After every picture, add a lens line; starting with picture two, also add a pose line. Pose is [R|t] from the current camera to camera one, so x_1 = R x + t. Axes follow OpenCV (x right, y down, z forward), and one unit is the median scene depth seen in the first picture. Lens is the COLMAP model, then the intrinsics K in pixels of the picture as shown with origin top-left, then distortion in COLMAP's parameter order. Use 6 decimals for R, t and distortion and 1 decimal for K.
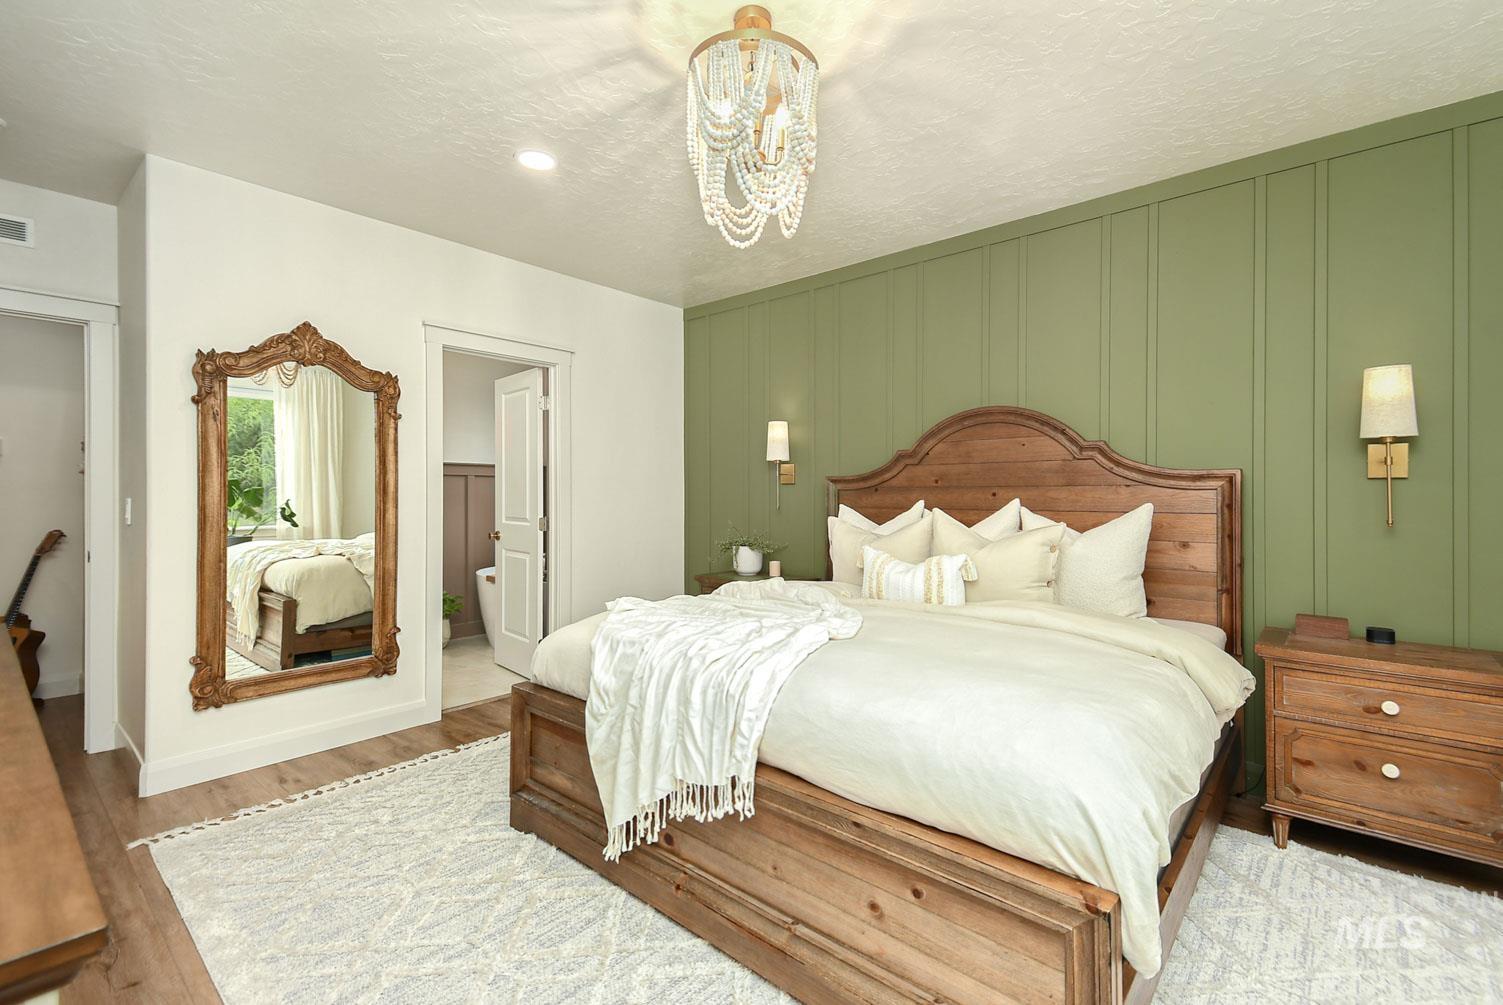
lens RADIAL K [[657.0, 0, 753.5], [0, 657.0, 492.4], [0, 0, 1]] dist [-0.001443, -0.000331]
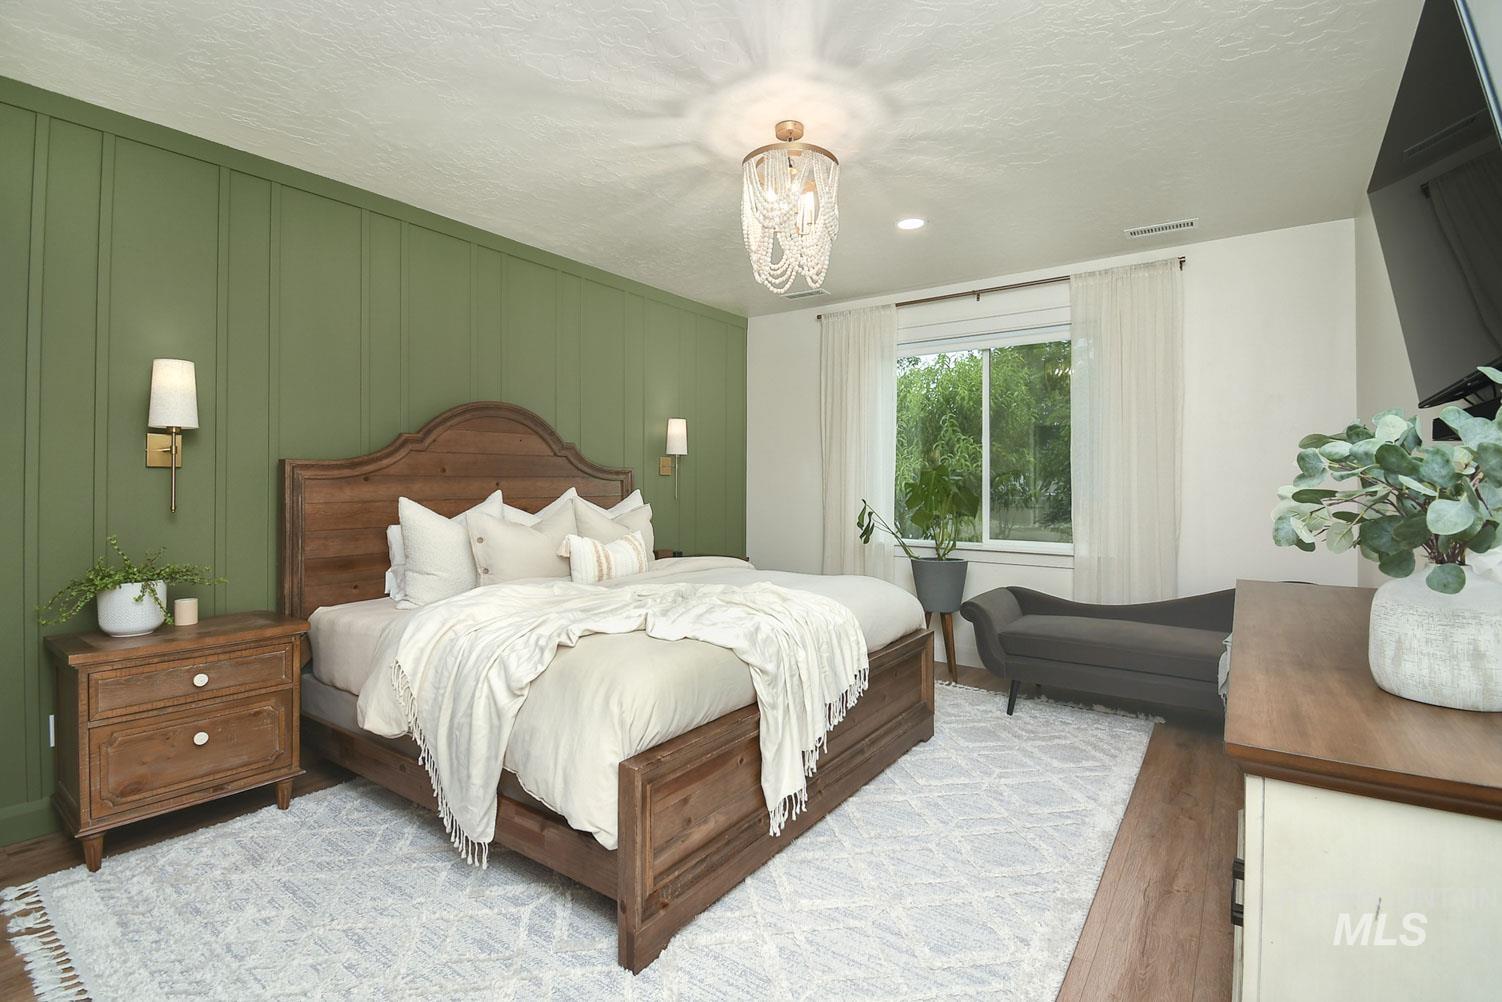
lens RADIAL K [[669.2, 0, 755.6], [0, 669.2, 483.0], [0, 0, 1]] dist [-0.000918, -0.000426]
pose [[-0.065705, -0.001432, 0.997838, -0.715572], [-0.002784, 0.999995, 0.001252, -0.000795], [-0.997835, -0.002695, -0.065709, 0.616836]]
